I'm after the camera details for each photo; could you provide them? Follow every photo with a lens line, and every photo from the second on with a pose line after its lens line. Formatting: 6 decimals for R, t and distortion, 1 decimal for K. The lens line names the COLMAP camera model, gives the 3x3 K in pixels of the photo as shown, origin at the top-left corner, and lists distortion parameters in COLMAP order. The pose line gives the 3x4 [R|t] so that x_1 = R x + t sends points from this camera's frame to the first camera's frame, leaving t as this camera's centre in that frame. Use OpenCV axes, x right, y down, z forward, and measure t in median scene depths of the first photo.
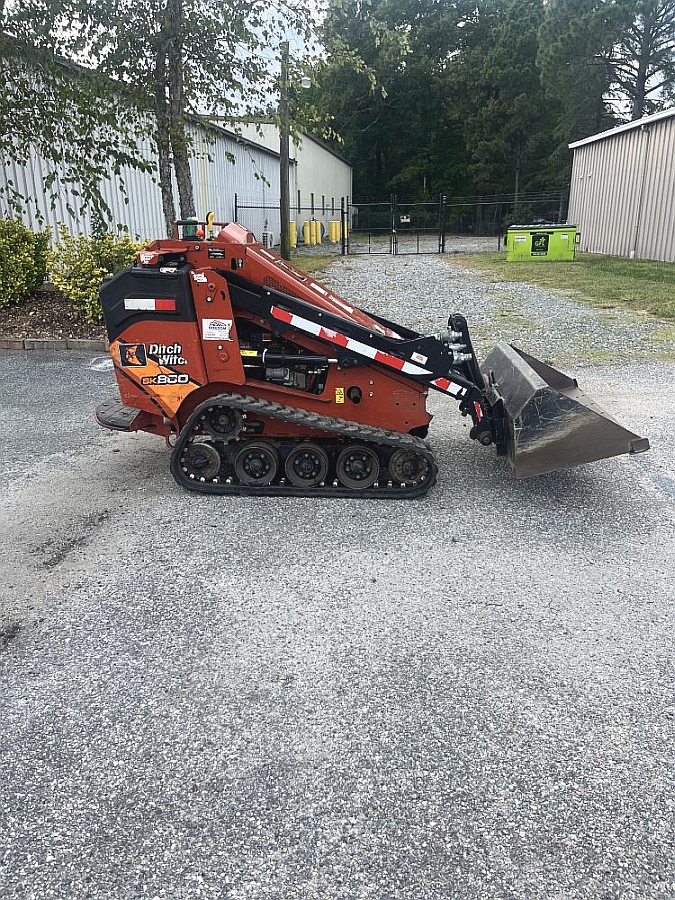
lens RADIAL K [[675.2, 0, 327.2], [0, 675.2, 456.8], [0, 0, 1]] dist [0.055948, -0.091913]
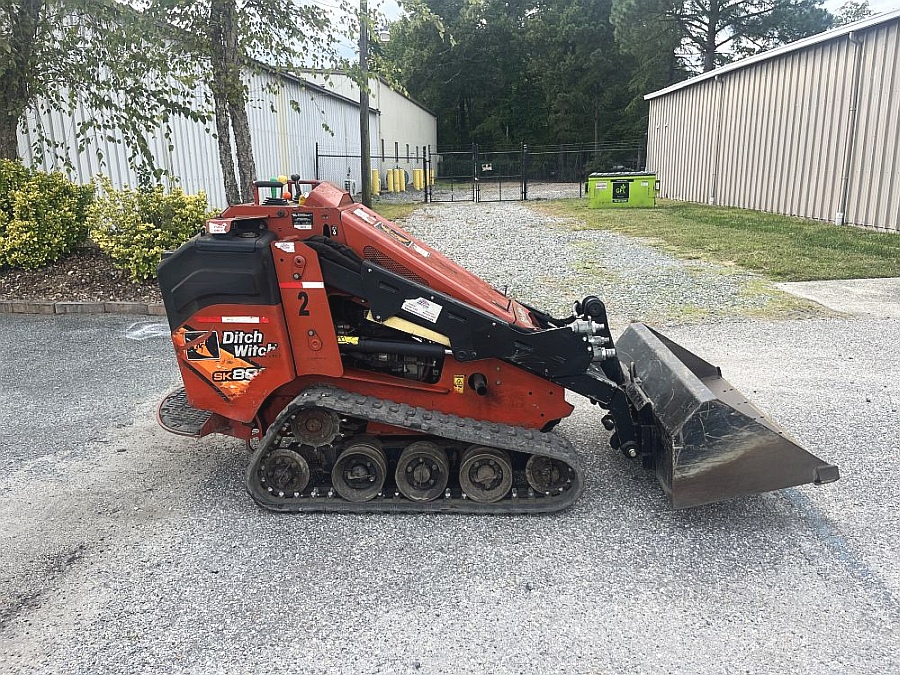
lens RADIAL K [[680.7, 0, 450.0], [0, 680.7, 337.5], [0, 0, 1]] dist [0.051281, -0.088419]
pose [[0.998678, -0.015571, 0.048992, 0.008881], [0.019966, 0.995692, -0.090552, -0.012018], [-0.047371, 0.091410, 0.994686, 0.028770]]
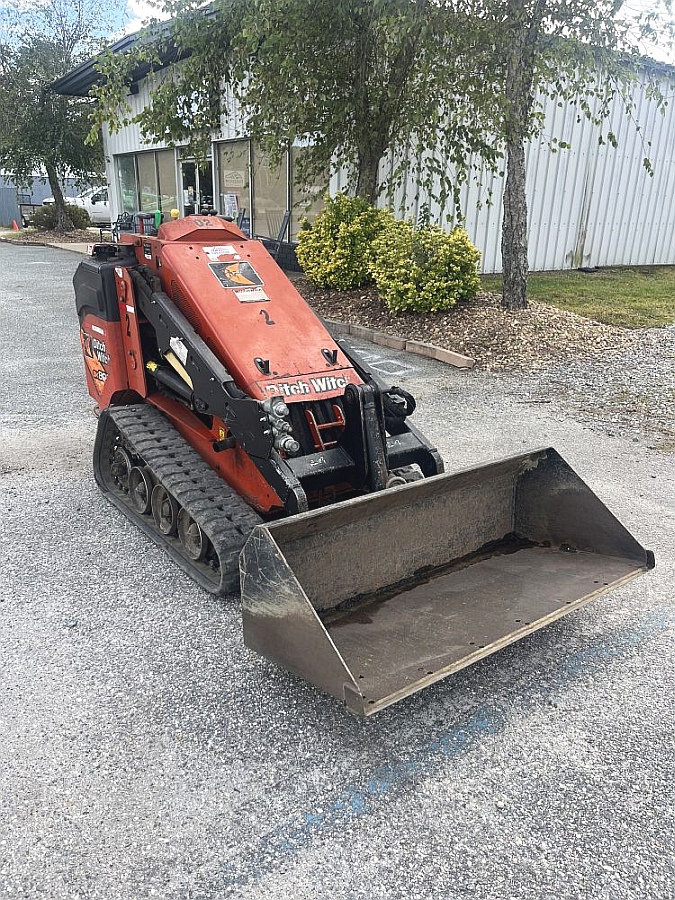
lens RADIAL K [[675.2, 0, 327.2], [0, 675.2, 456.8], [0, 0, 1]] dist [0.055948, -0.091913]
pose [[0.680151, 0.274769, -0.679630, 0.118022], [-0.266877, 0.956288, 0.119539, -0.031734], [0.682768, 0.100073, 0.723750, 0.083626]]
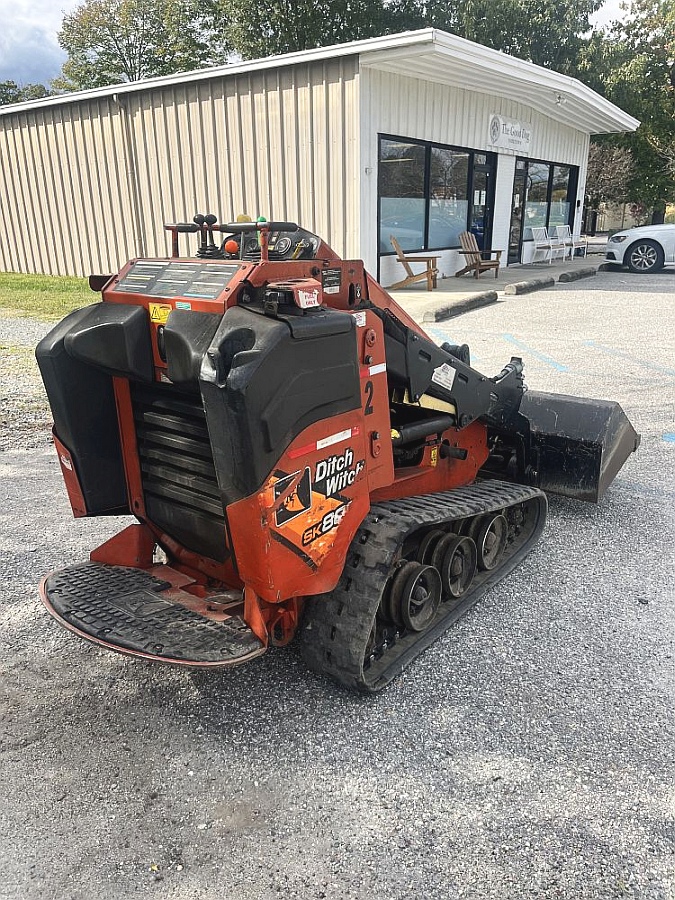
lens RADIAL K [[683.4, 0, 337.5], [0, 683.4, 450.0], [0, 0, 1]] dist [0.235963, -0.002707]
pose [[0.504554, -0.262034, 0.822656, -0.089992], [0.281539, 0.950684, 0.130140, -0.036394], [-0.816187, 0.165947, 0.553444, 0.108234]]
